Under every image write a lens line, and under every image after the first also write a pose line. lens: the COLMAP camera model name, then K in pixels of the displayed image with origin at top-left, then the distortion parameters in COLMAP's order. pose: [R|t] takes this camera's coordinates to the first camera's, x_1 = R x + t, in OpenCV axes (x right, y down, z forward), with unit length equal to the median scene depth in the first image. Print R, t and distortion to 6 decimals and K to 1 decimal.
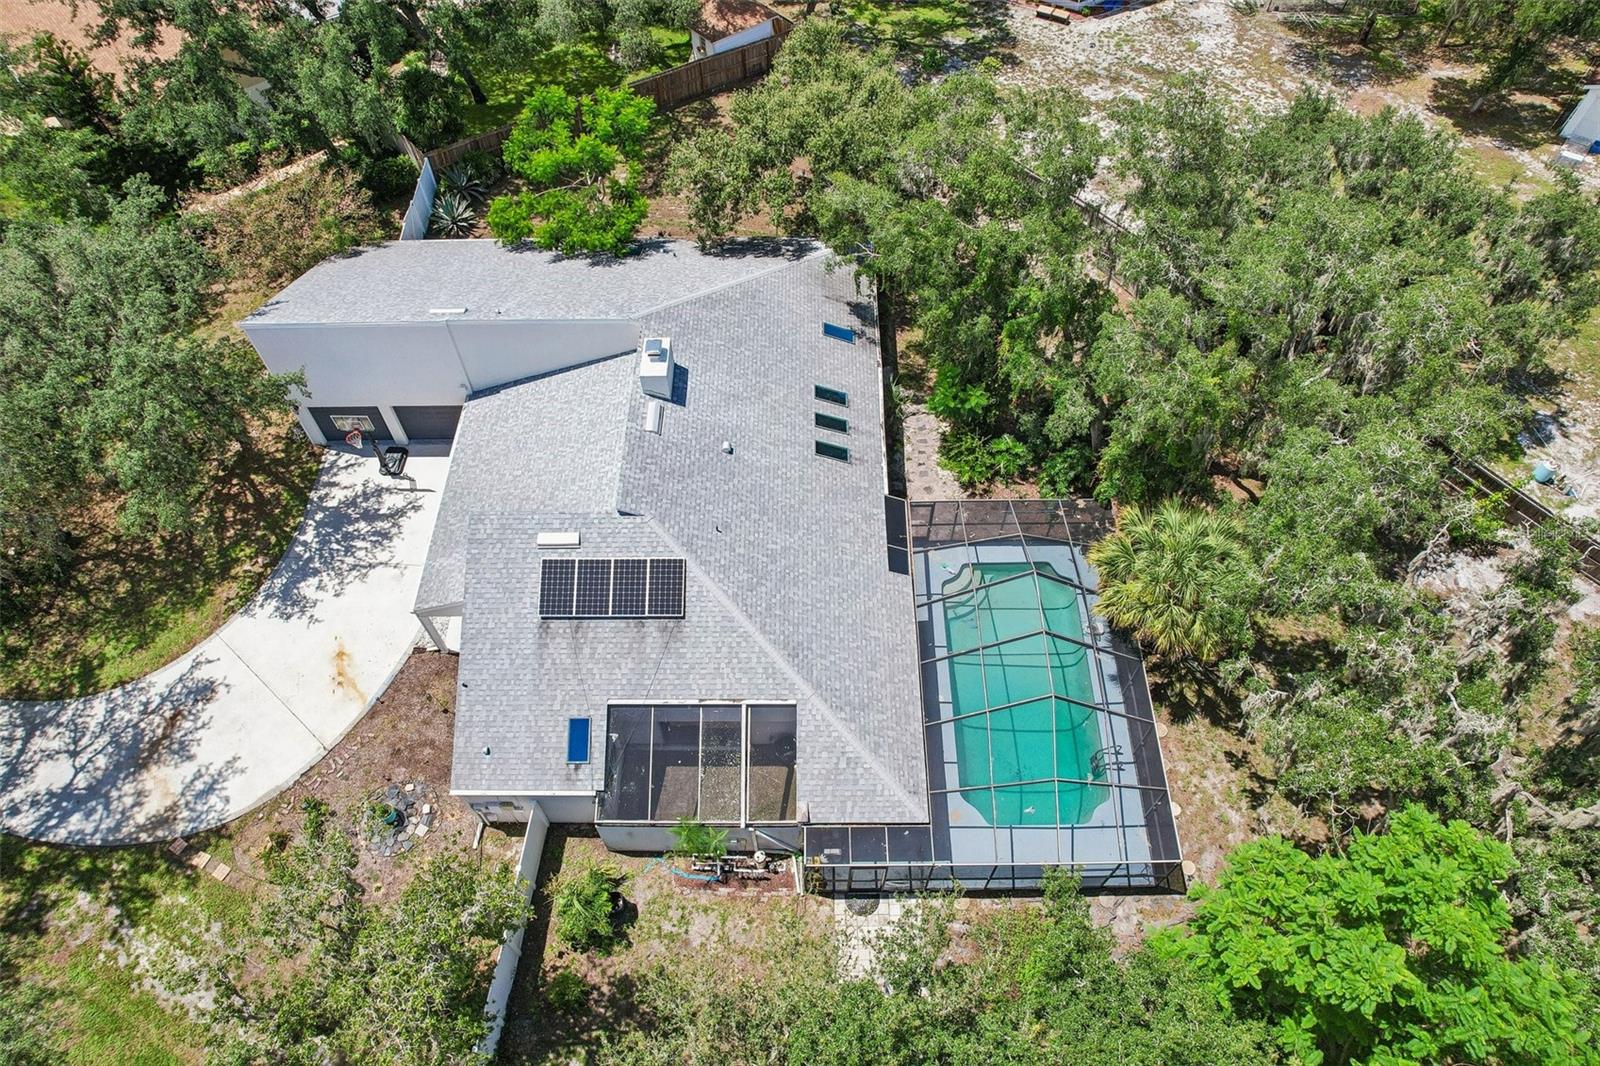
lens RADIAL K [[1016.7, 0, 798.0], [0, 1016.7, 535.5], [0, 0, 1]] dist [-0.093212, 0.081768]
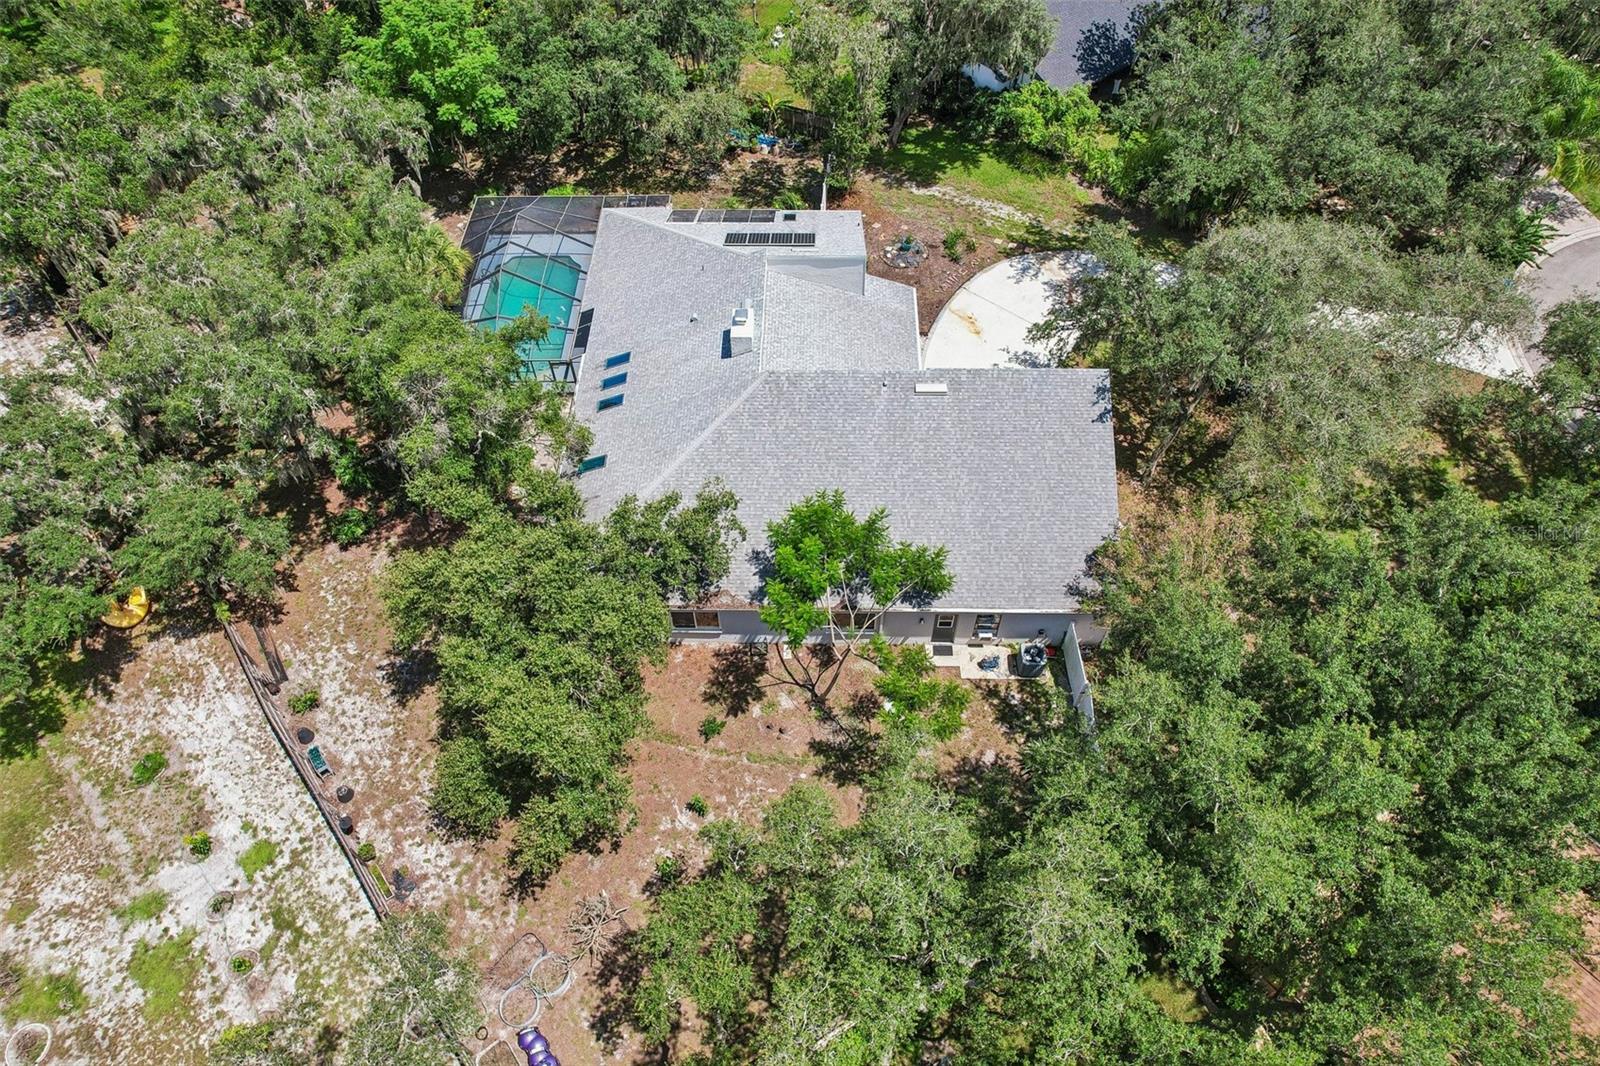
lens RADIAL K [[1016.7, 0, 798.0], [0, 1016.7, 535.5], [0, 0, 1]] dist [-0.093212, 0.081768]
pose [[-0.999825, -0.007118, 0.017328, -0.232926], [0.018700, -0.323900, 0.945907, -1.449821], [-0.001120, 0.946065, 0.323976, 0.838274]]
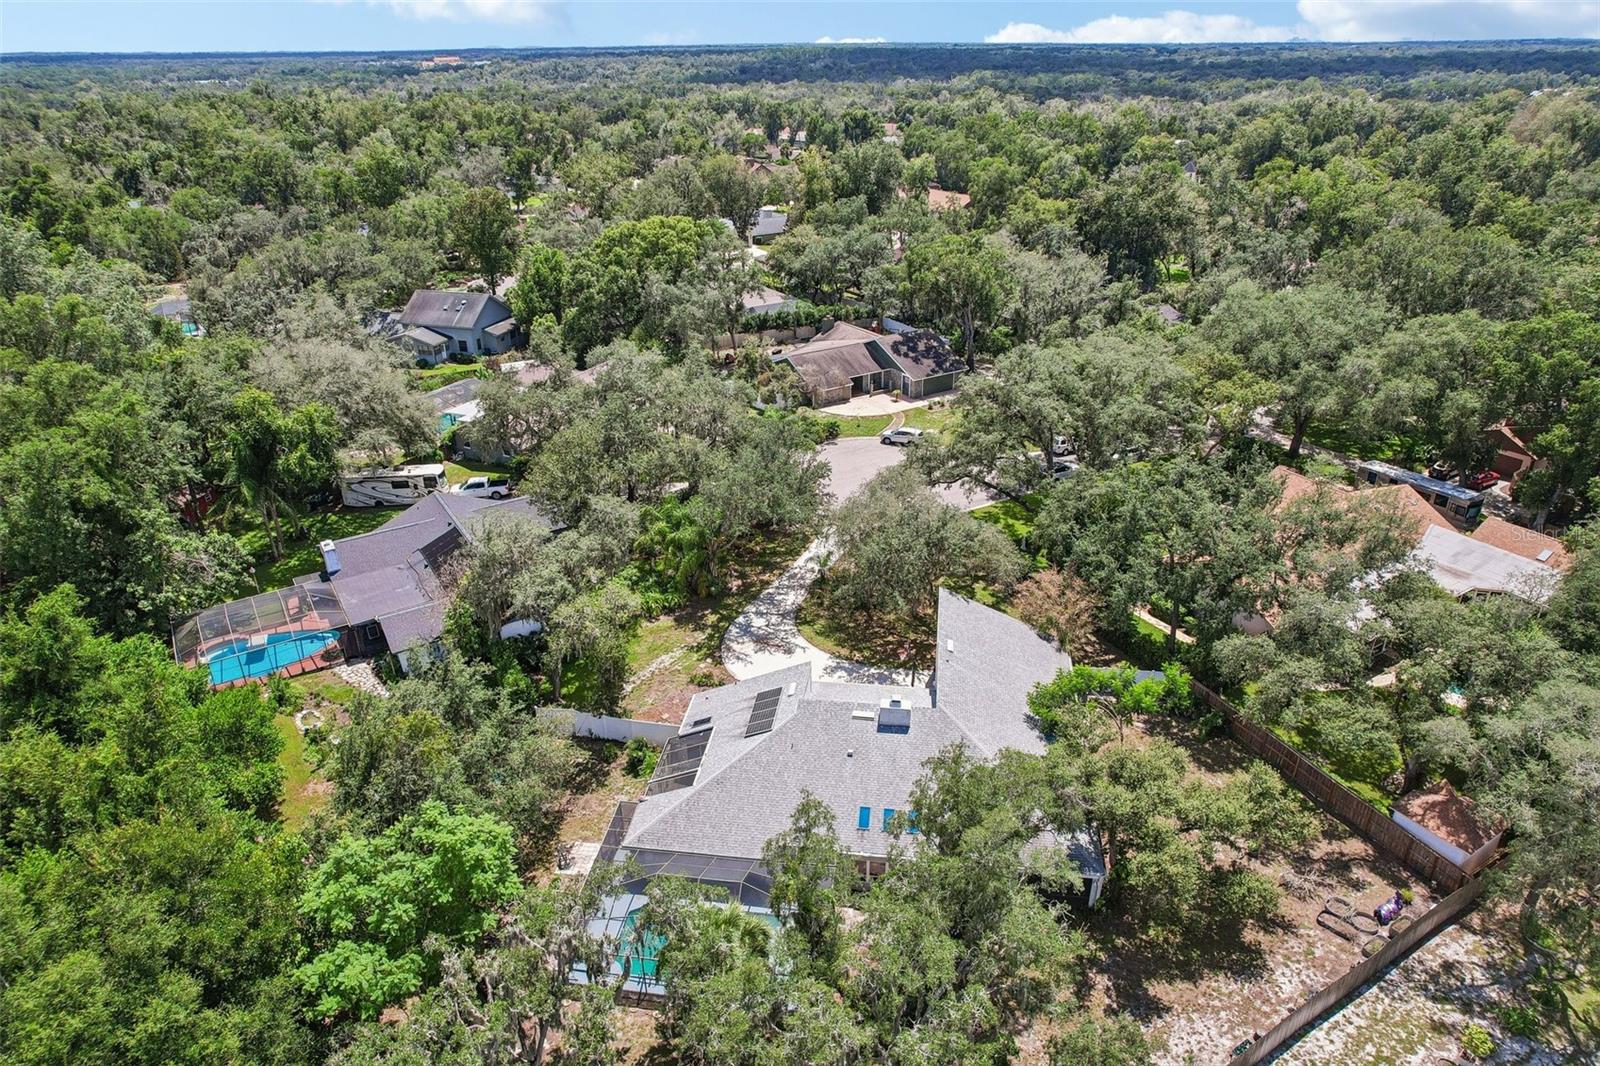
lens RADIAL K [[1016.7, 0, 798.0], [0, 1016.7, 535.5], [0, 0, 1]] dist [-0.093212, 0.081768]
pose [[-0.142744, 0.438341, -0.887402, 1.295595], [-0.797930, 0.479510, 0.365210, -0.814005], [0.585604, 0.760216, 0.281318, 0.192416]]
